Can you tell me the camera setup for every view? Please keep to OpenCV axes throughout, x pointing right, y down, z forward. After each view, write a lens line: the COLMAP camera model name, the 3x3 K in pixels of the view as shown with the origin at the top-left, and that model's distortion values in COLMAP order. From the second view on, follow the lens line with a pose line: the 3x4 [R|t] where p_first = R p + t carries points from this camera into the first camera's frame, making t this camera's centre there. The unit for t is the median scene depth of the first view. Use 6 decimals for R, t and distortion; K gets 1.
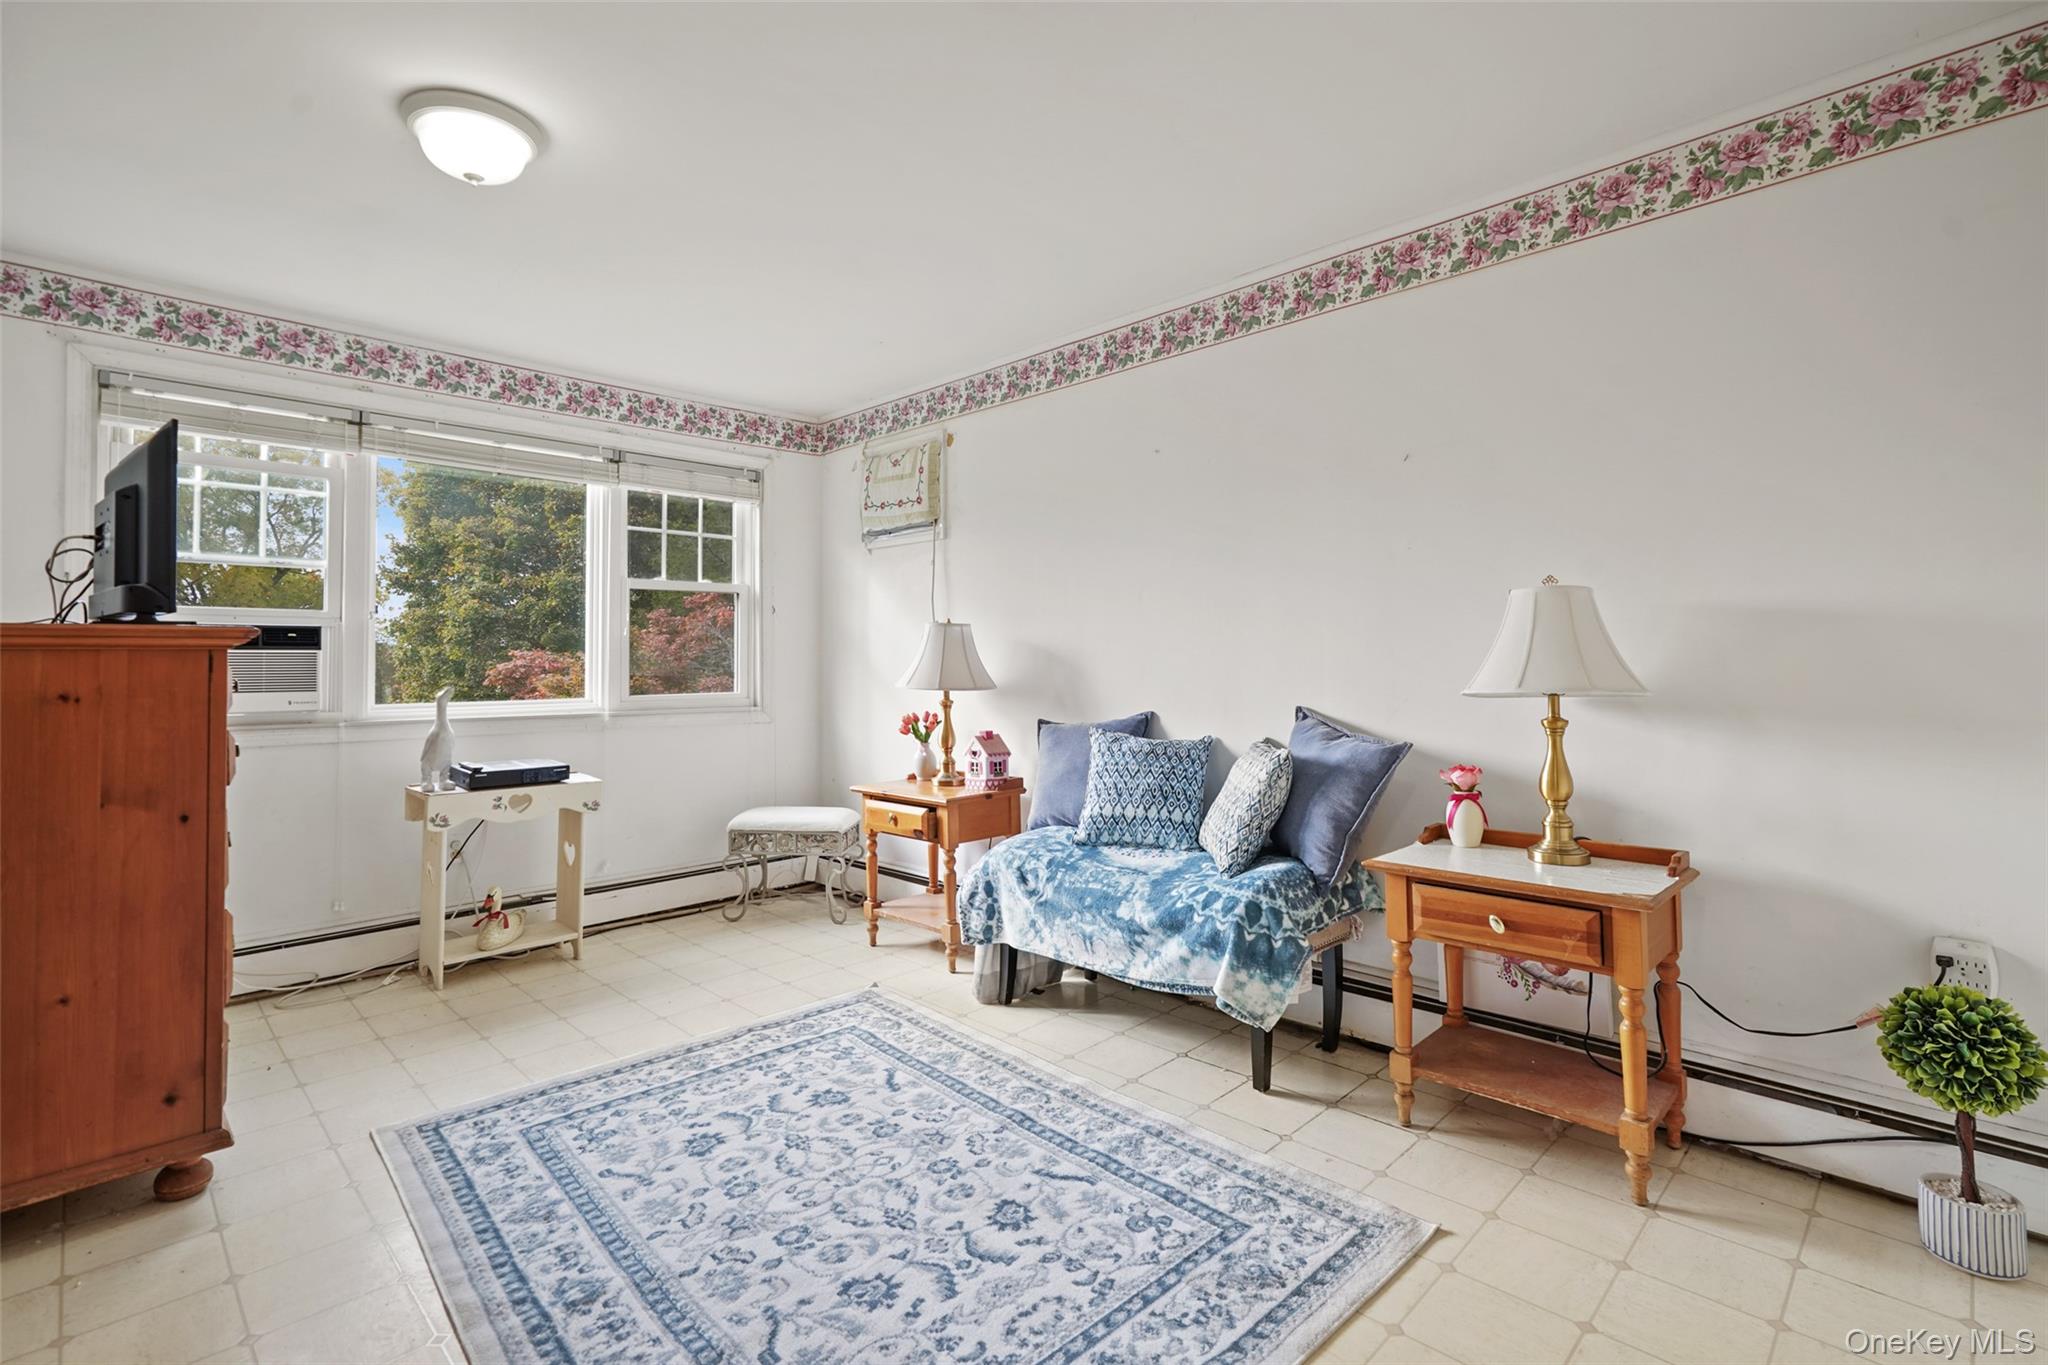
lens RADIAL K [[937.5, 0, 1015.7], [0, 937.5, 633.9], [0, 0, 1]] dist [-0.006609, 0.005505]
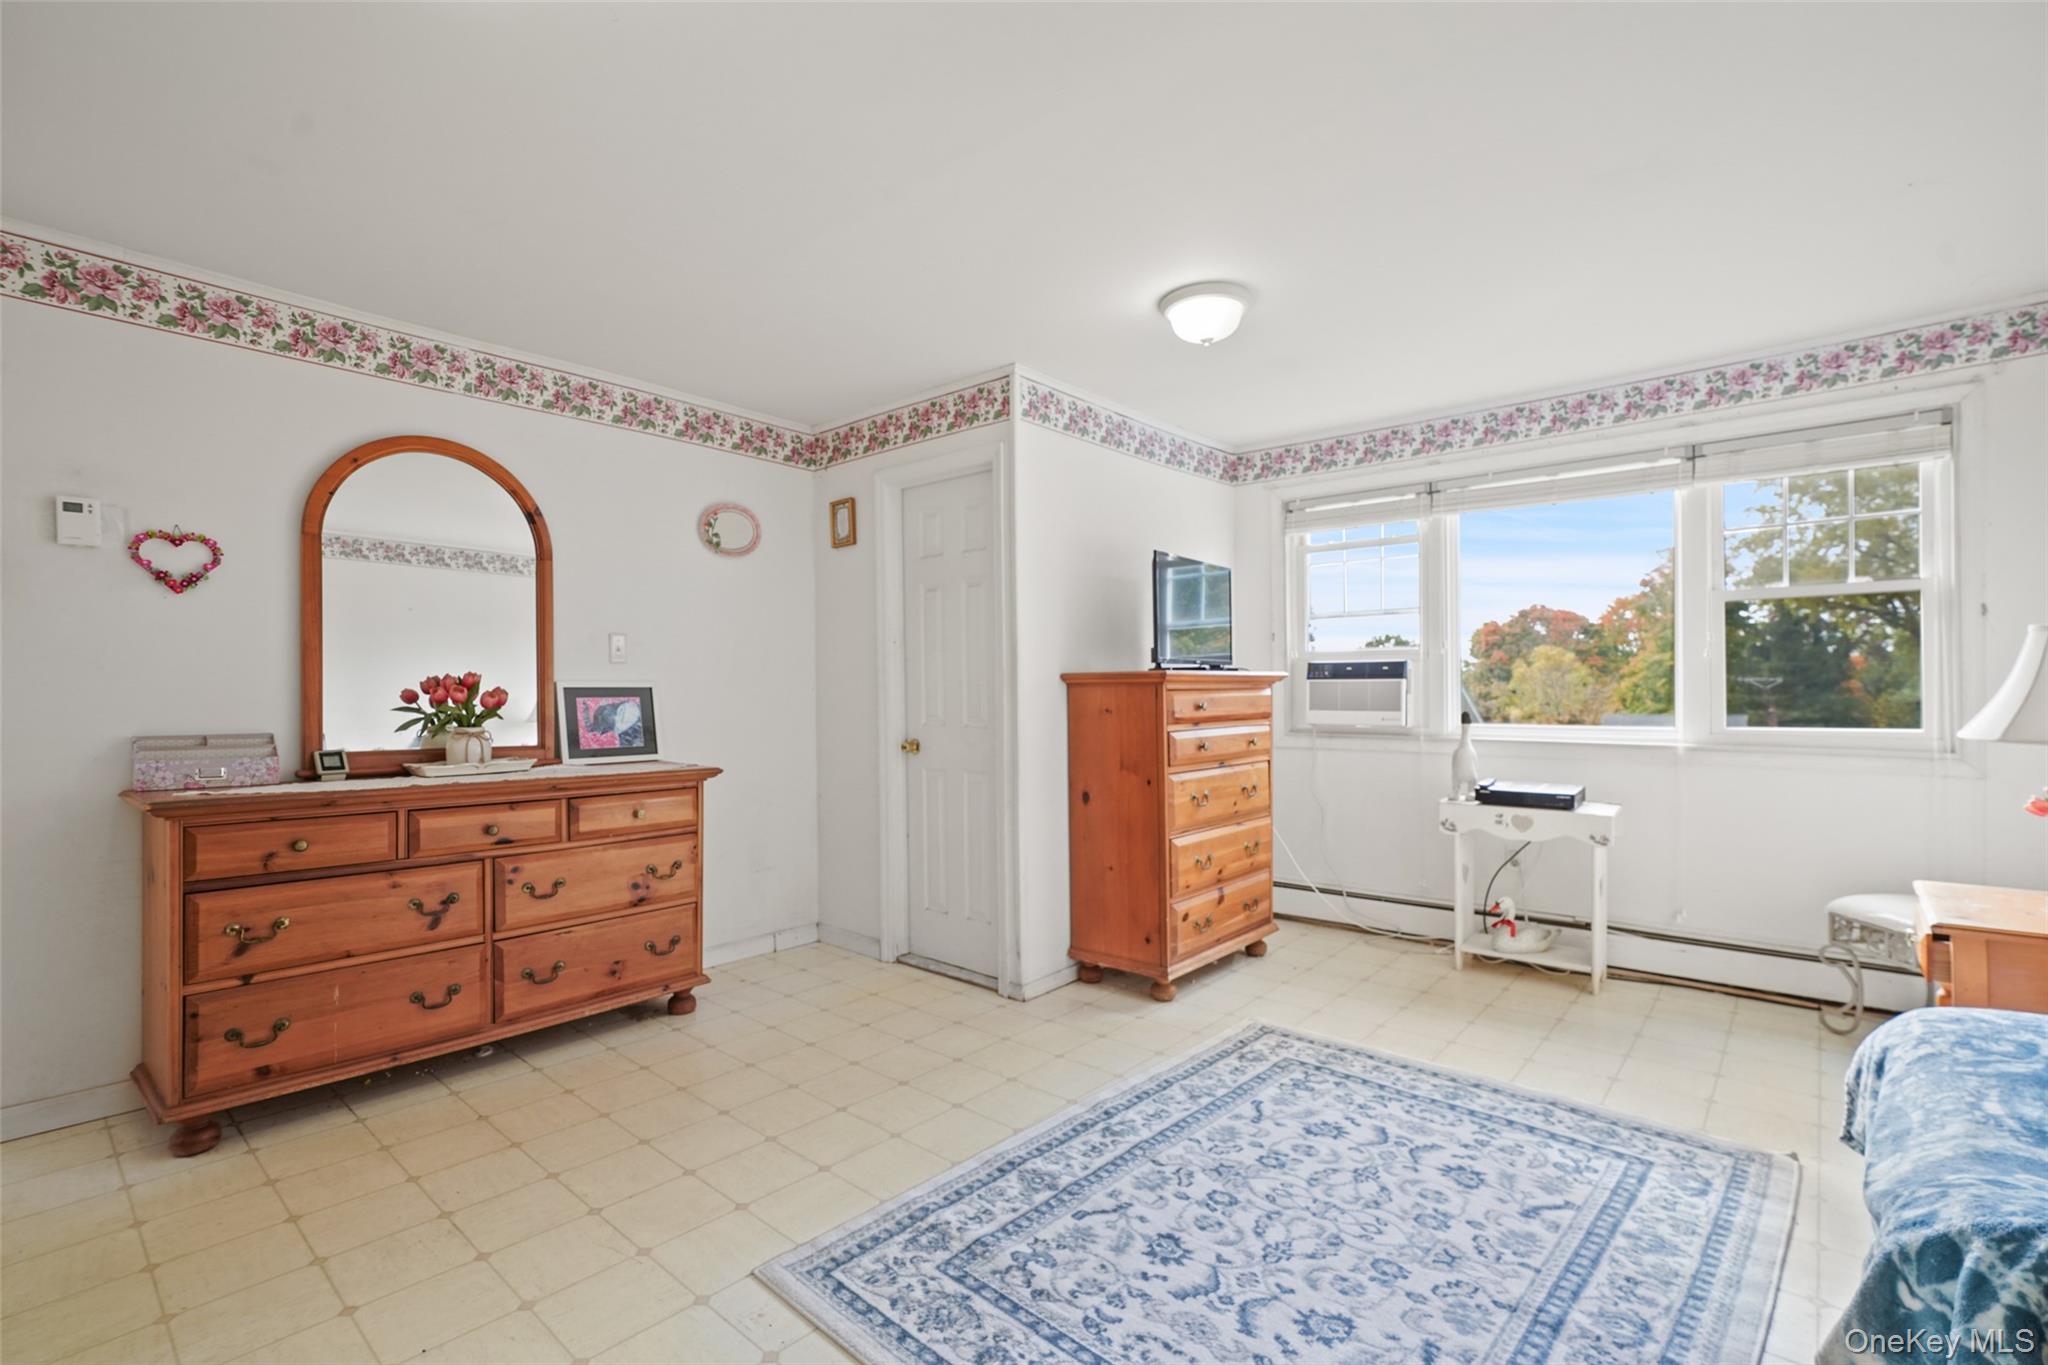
lens RADIAL K [[937.5, 0, 1045.7], [0, 937.5, 697.6], [0, 0, 1]] dist [-0.006609, 0.005505]
pose [[0.089005, 0.016672, -0.995892, 0.662491], [0.035398, 0.999175, 0.019891, -0.000261], [0.995402, -0.037023, 0.088341, 0.535097]]
